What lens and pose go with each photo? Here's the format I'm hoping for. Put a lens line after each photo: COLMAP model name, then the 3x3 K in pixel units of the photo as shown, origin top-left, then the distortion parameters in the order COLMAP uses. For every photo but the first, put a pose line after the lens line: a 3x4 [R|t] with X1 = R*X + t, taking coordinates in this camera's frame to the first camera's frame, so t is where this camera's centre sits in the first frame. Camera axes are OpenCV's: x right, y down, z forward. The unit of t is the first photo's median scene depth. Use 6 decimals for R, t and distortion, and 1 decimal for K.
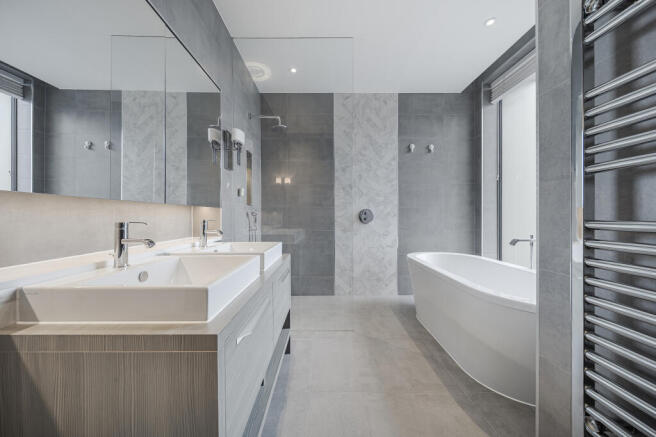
lens RADIAL K [[233.6, 0, 327.2], [0, 233.6, 216.9], [0, 0, 1]] dist [0.000817, -0.000572]
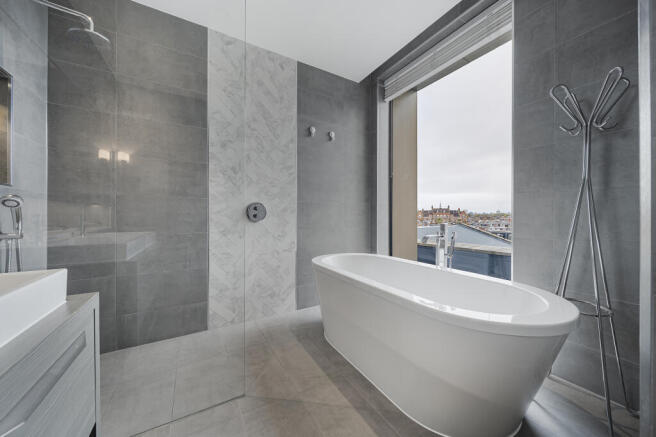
lens RADIAL K [[233.6, 0, 331.0], [0, 233.6, 214.9], [0, 0, 1]] dist [0.000817, -0.000572]
pose [[0.864109, 0.002979, 0.503296, -0.001968], [-0.000230, 0.999985, -0.005525, 0.010247], [-0.503305, 0.004659, 0.864096, 0.242515]]
